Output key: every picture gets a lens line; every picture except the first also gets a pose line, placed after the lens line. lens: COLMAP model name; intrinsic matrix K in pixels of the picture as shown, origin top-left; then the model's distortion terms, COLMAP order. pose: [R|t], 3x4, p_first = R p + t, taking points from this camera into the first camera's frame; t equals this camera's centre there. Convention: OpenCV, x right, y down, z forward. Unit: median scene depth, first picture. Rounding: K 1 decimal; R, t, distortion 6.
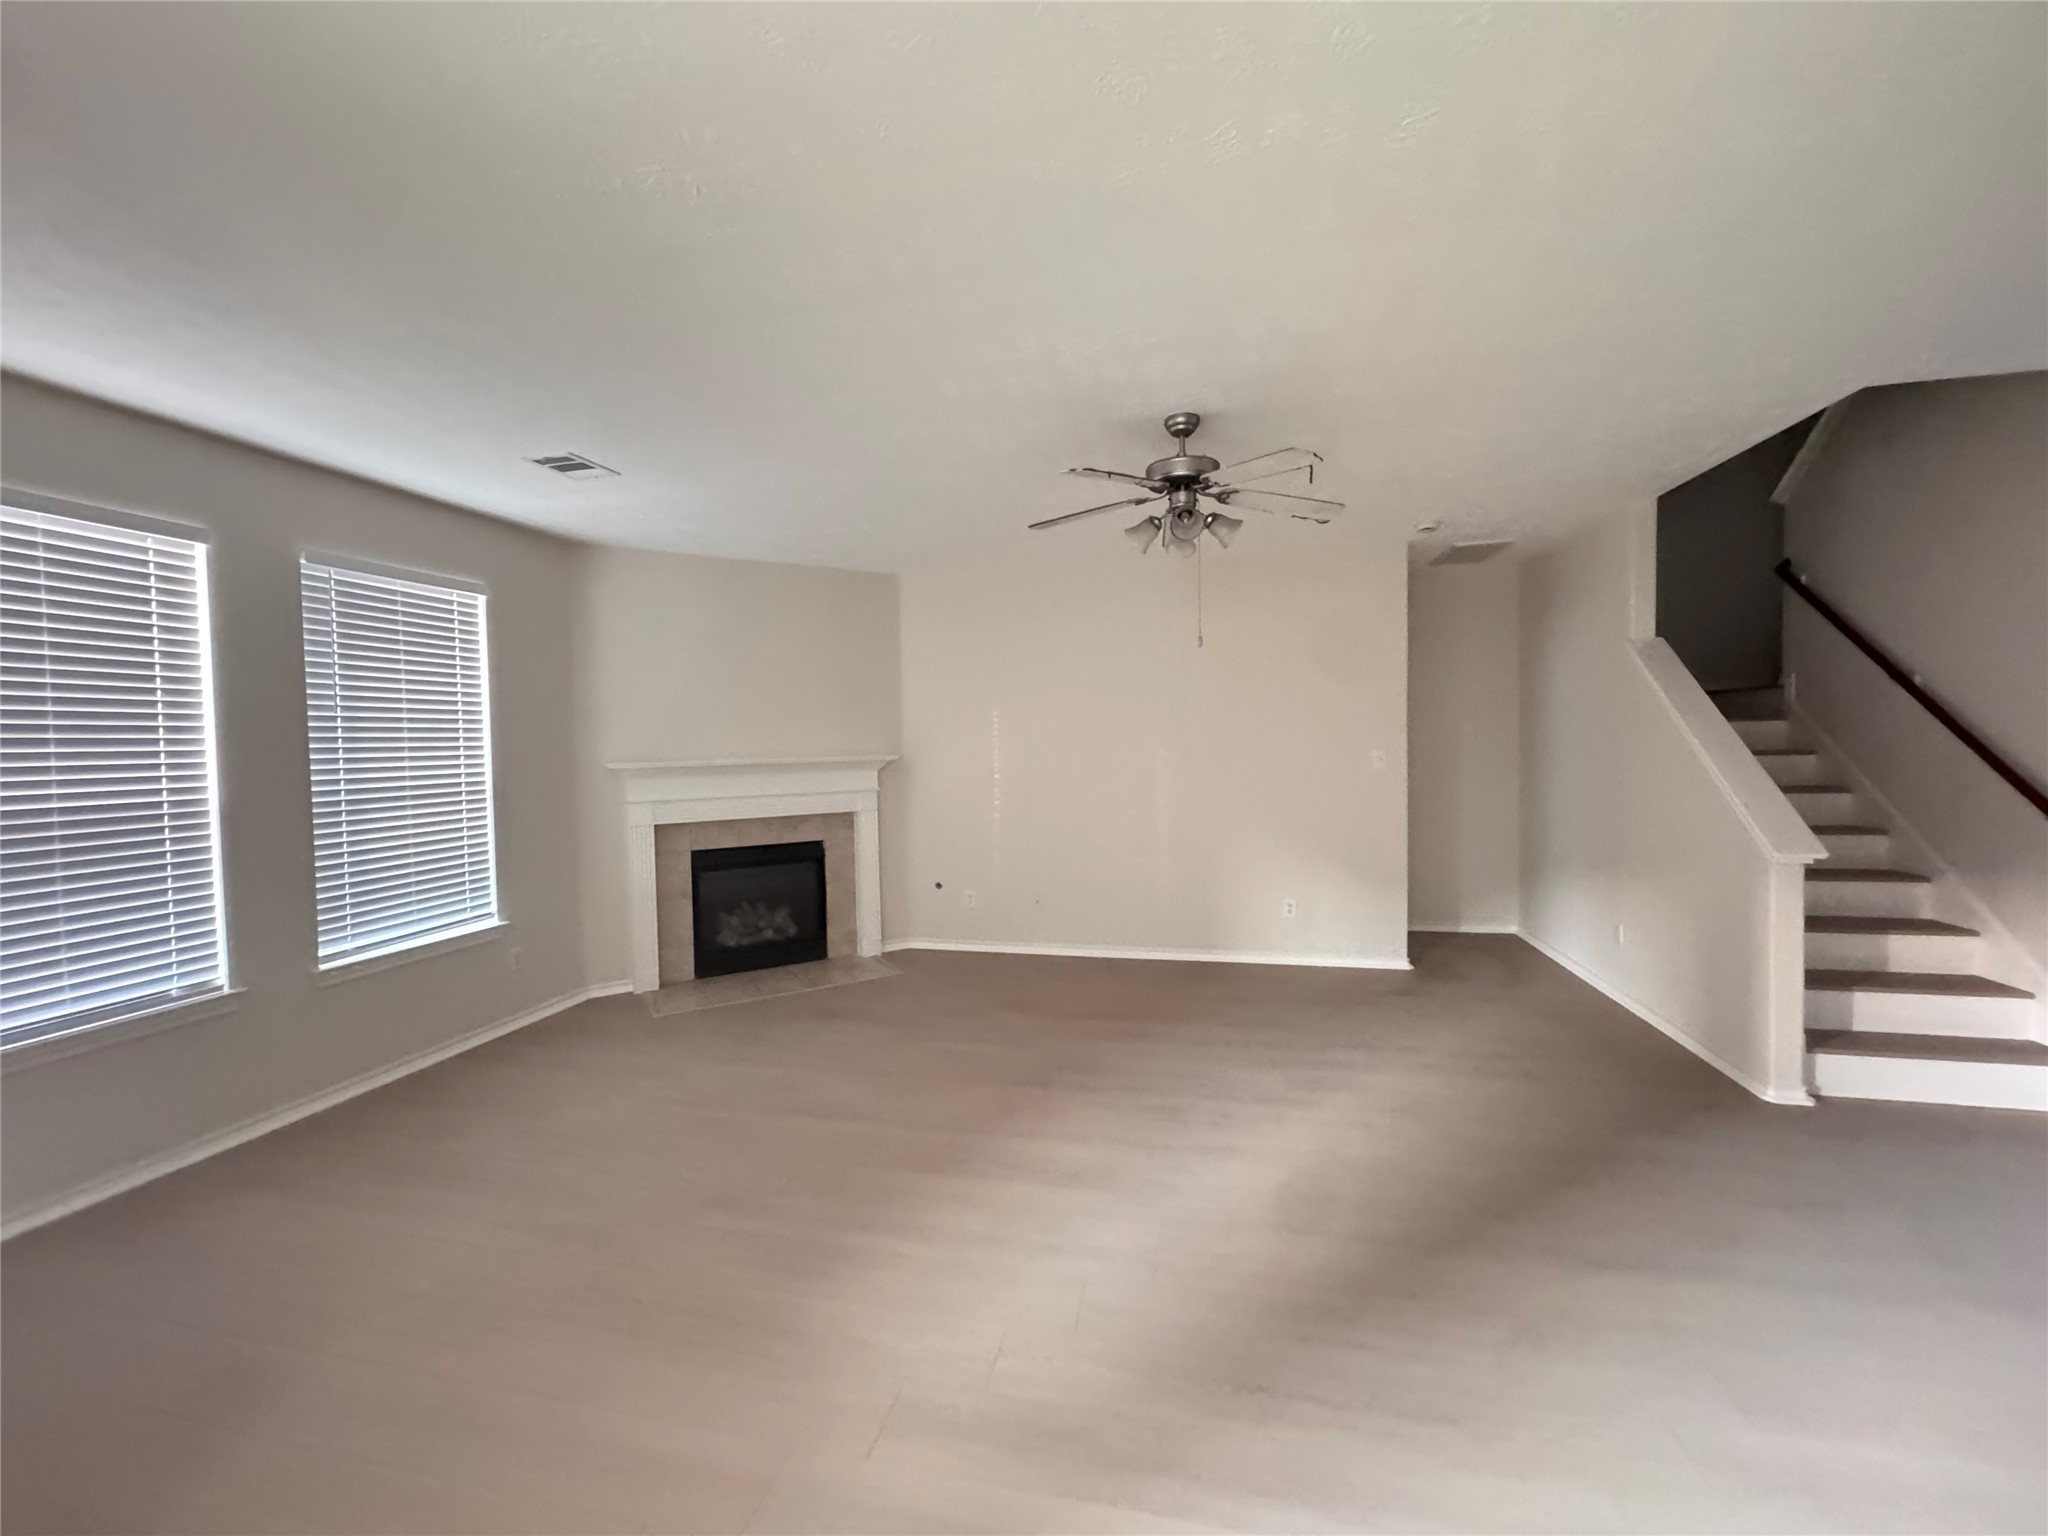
lens RADIAL K [[822.4, 0, 1024.0], [0, 822.4, 768.0], [0, 0, 1]] dist [-0.000099, 0.000007]
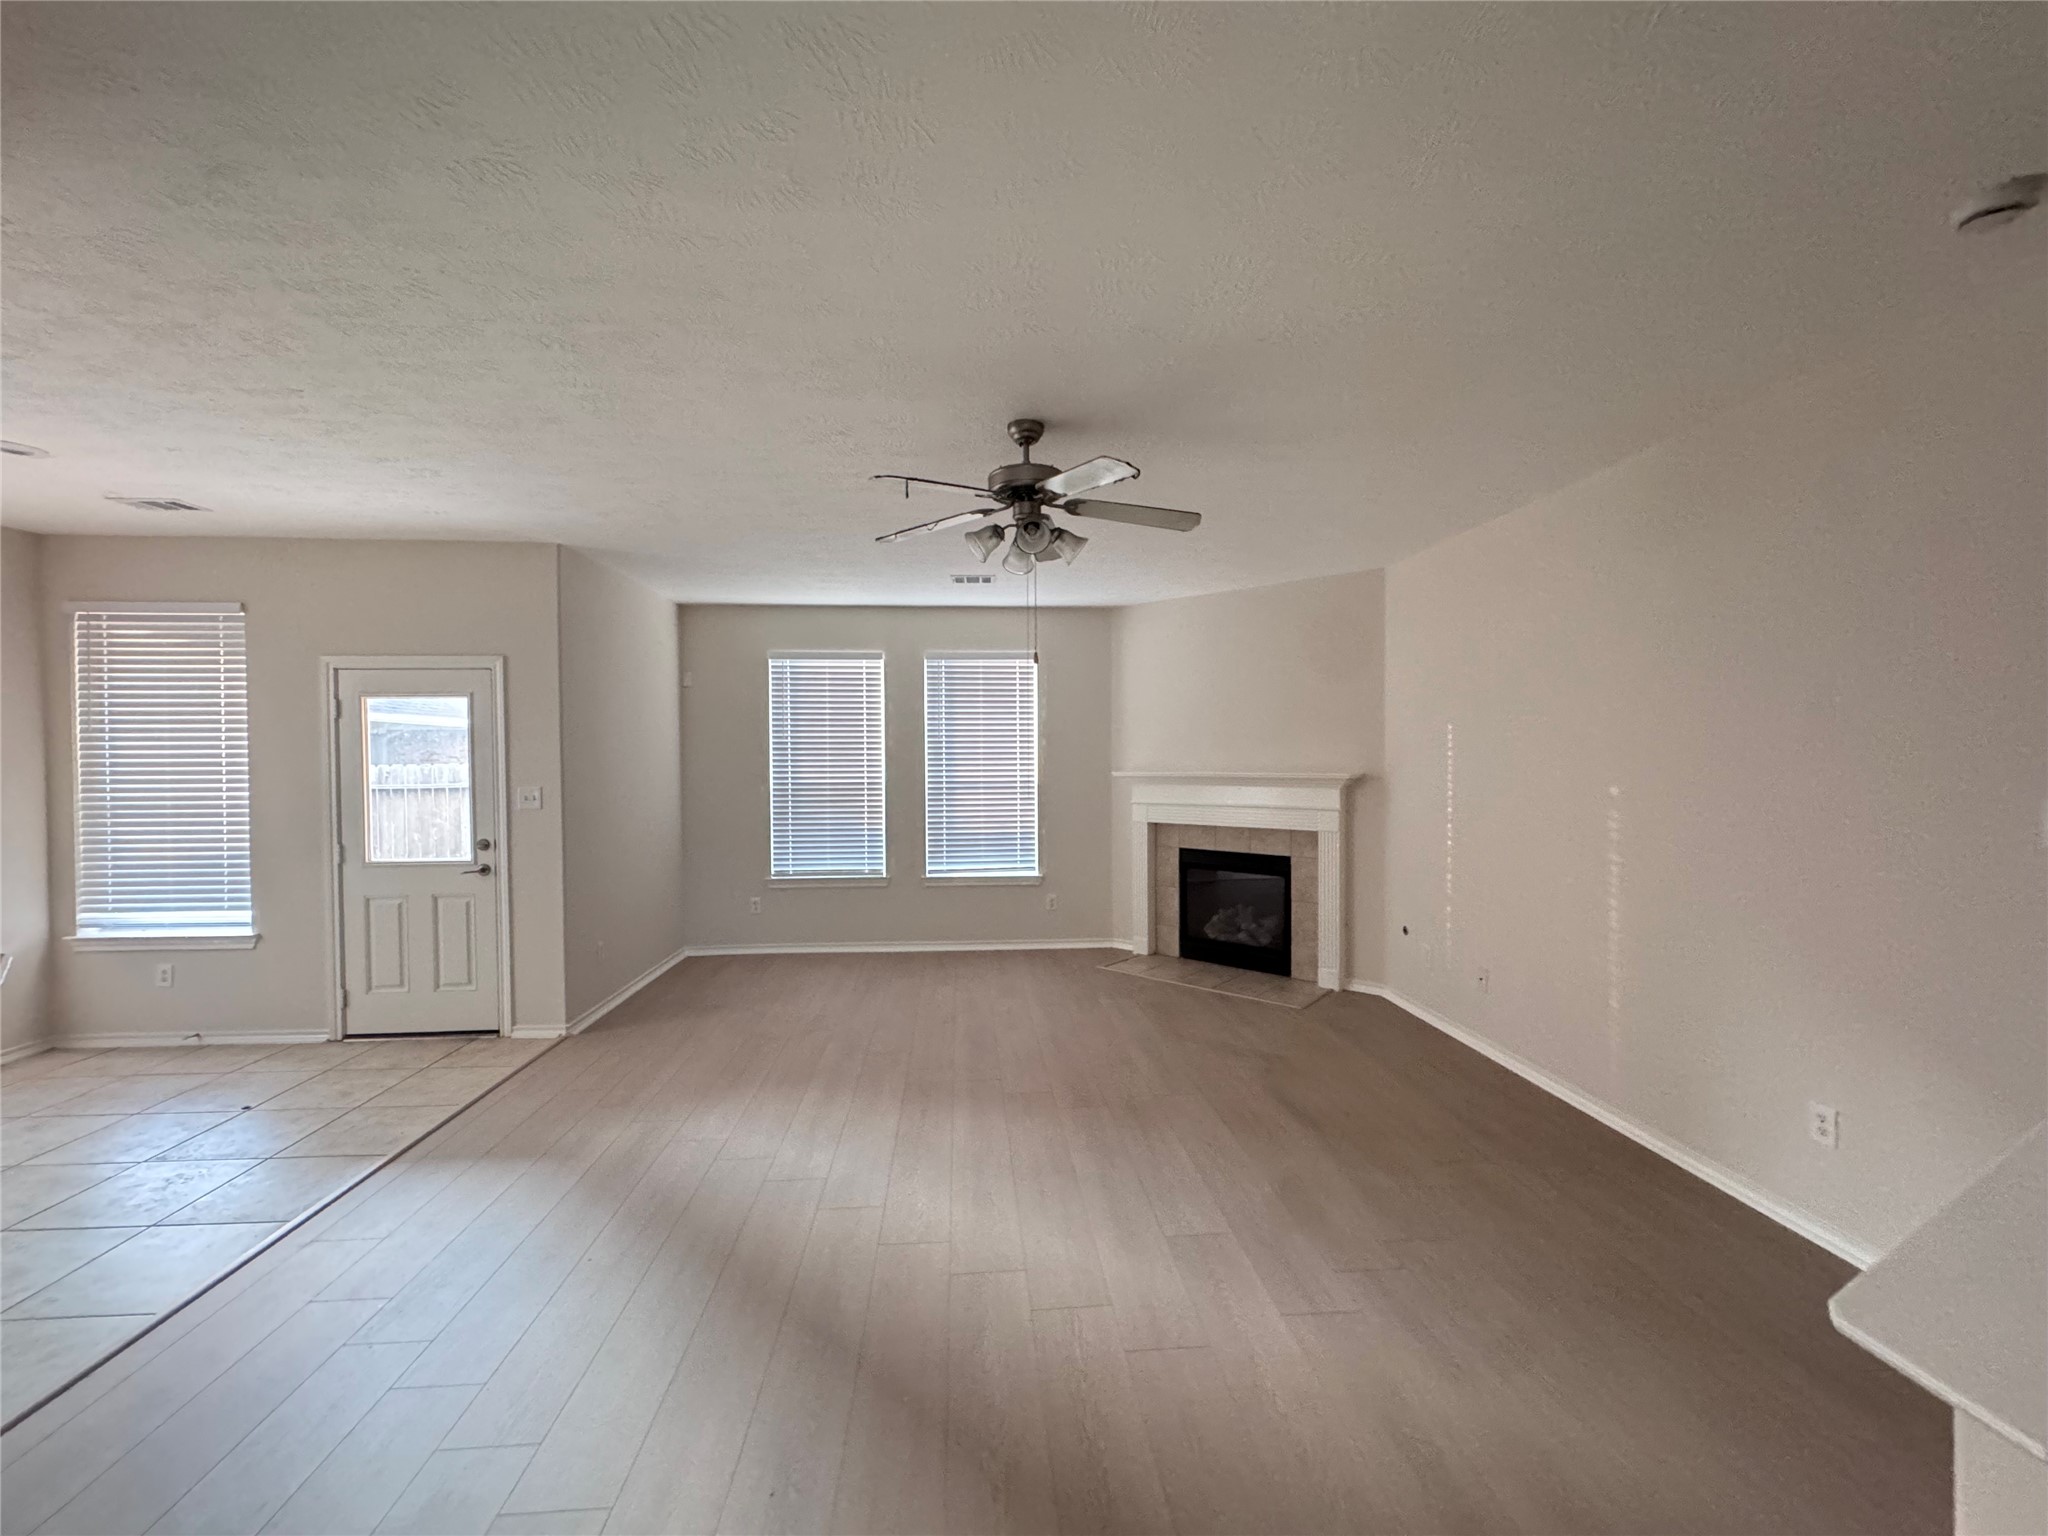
lens RADIAL K [[822.4, 0, 1024.0], [0, 822.4, 768.0], [0, 0, 1]] dist [-0.000099, 0.000007]
pose [[0.304826, 0.028554, -0.951980, 0.667896], [-0.033170, 0.999262, 0.019351, -0.030724], [0.951830, 0.025678, 0.305549, 0.432076]]
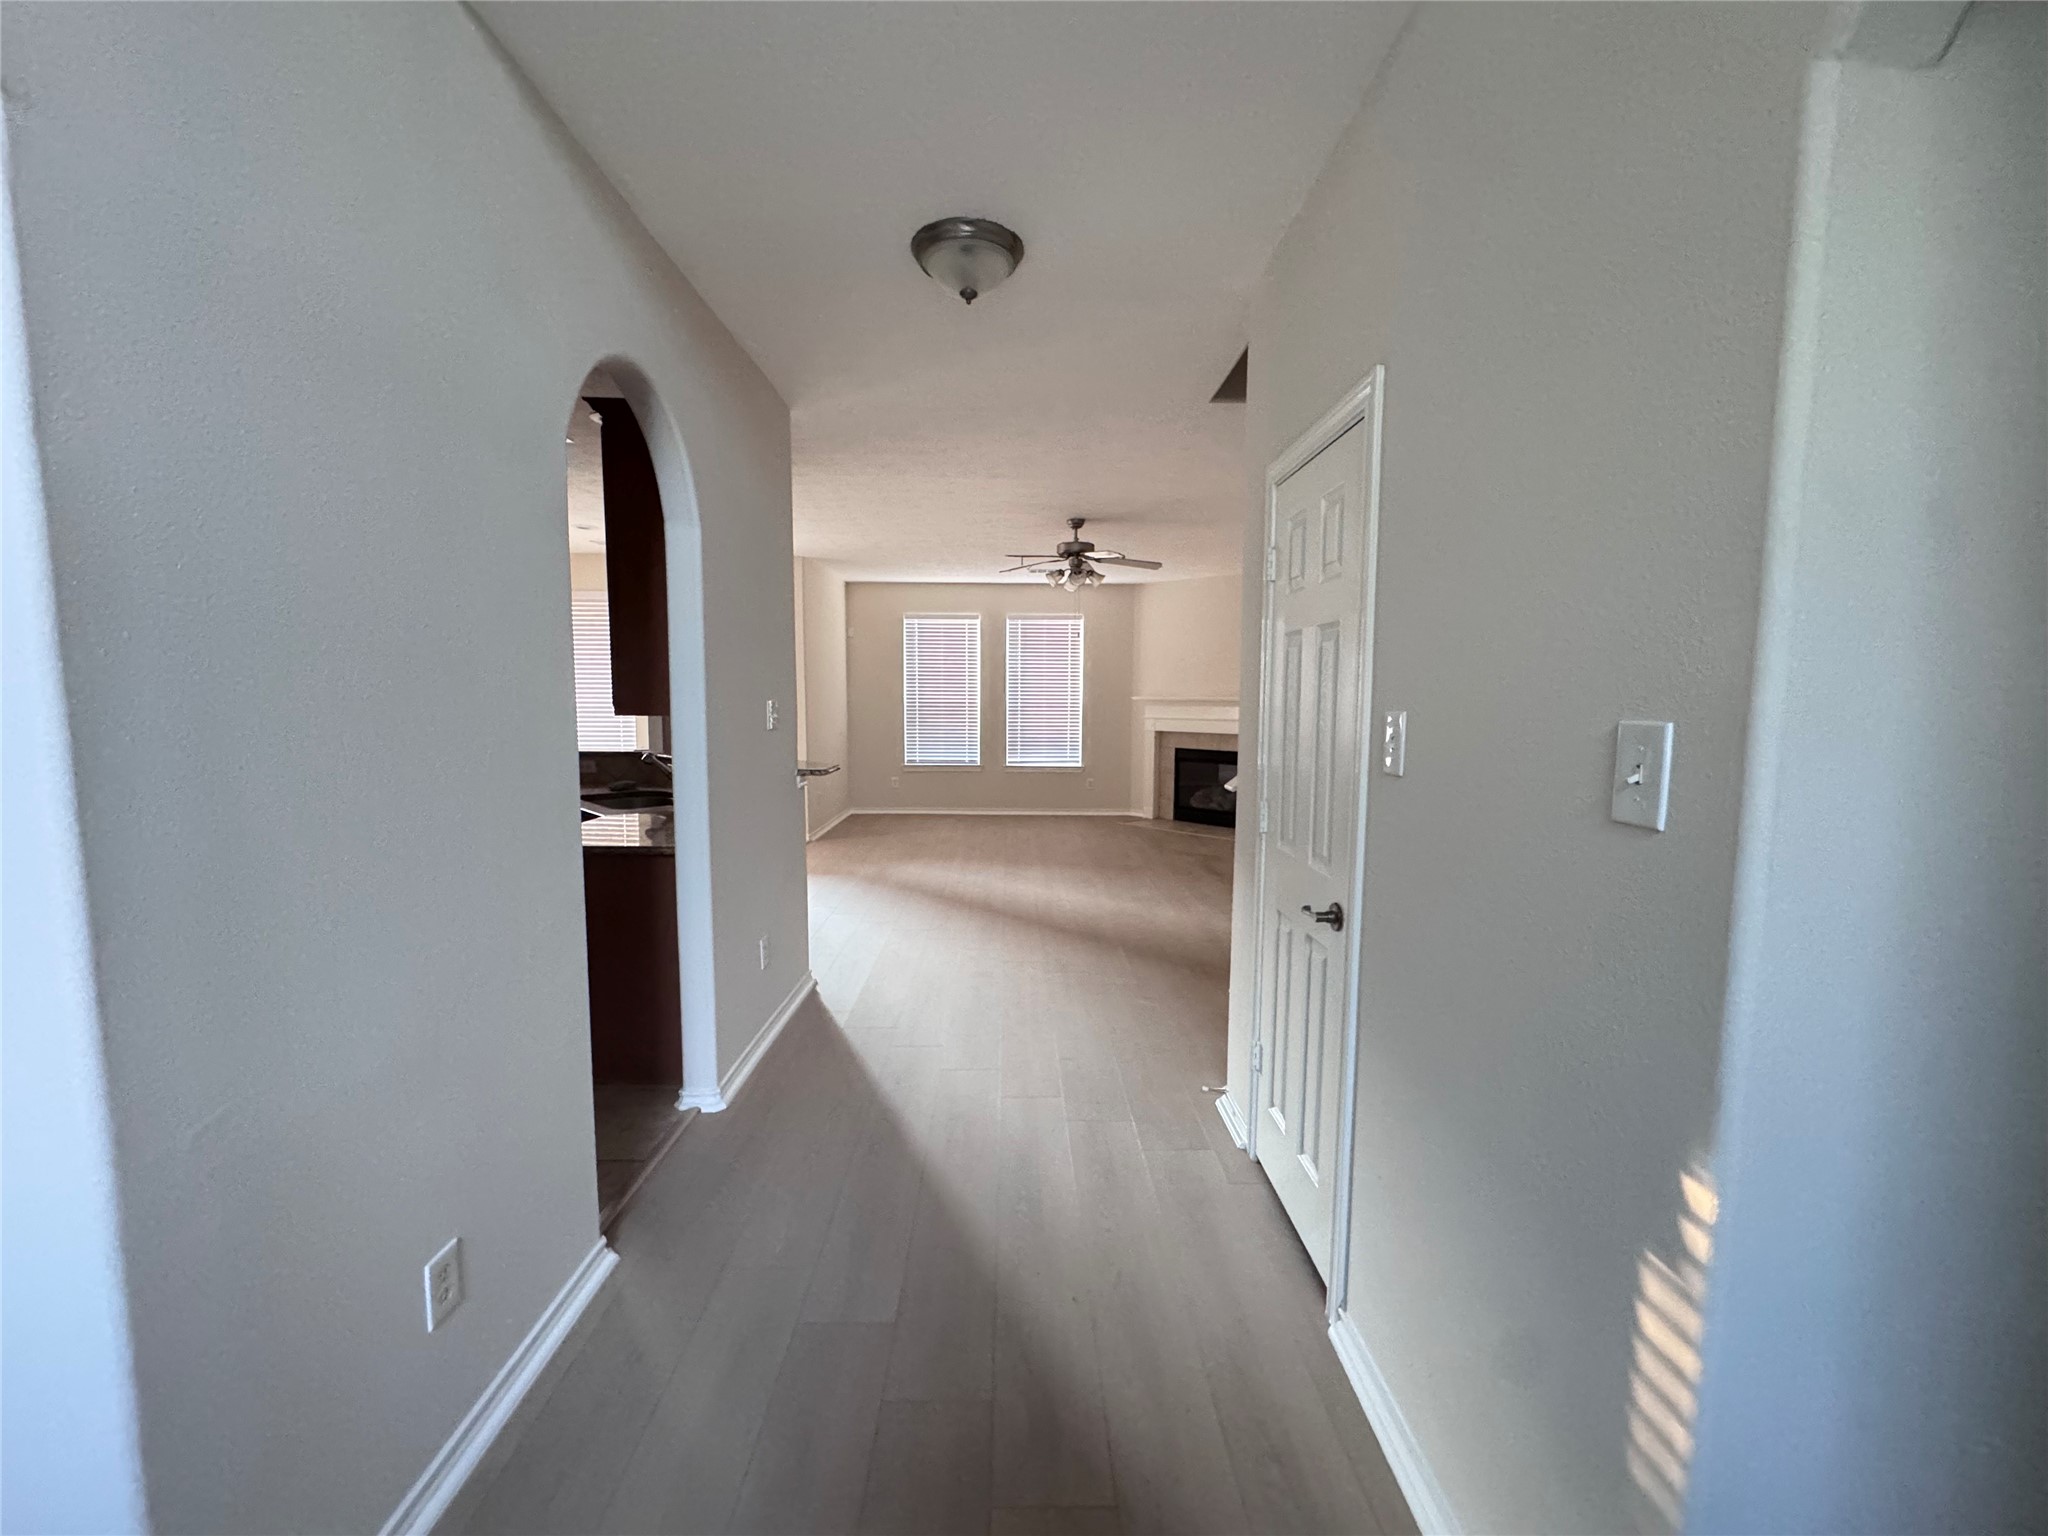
lens RADIAL K [[822.4, 0, 1024.0], [0, 822.4, 768.0], [0, 0, 1]] dist [-0.000099, 0.000007]
pose [[0.245198, 0.107888, -0.963451, 1.269338], [-0.044890, 0.993986, 0.099882, -0.020259], [0.968433, 0.018759, 0.248566, 0.244863]]
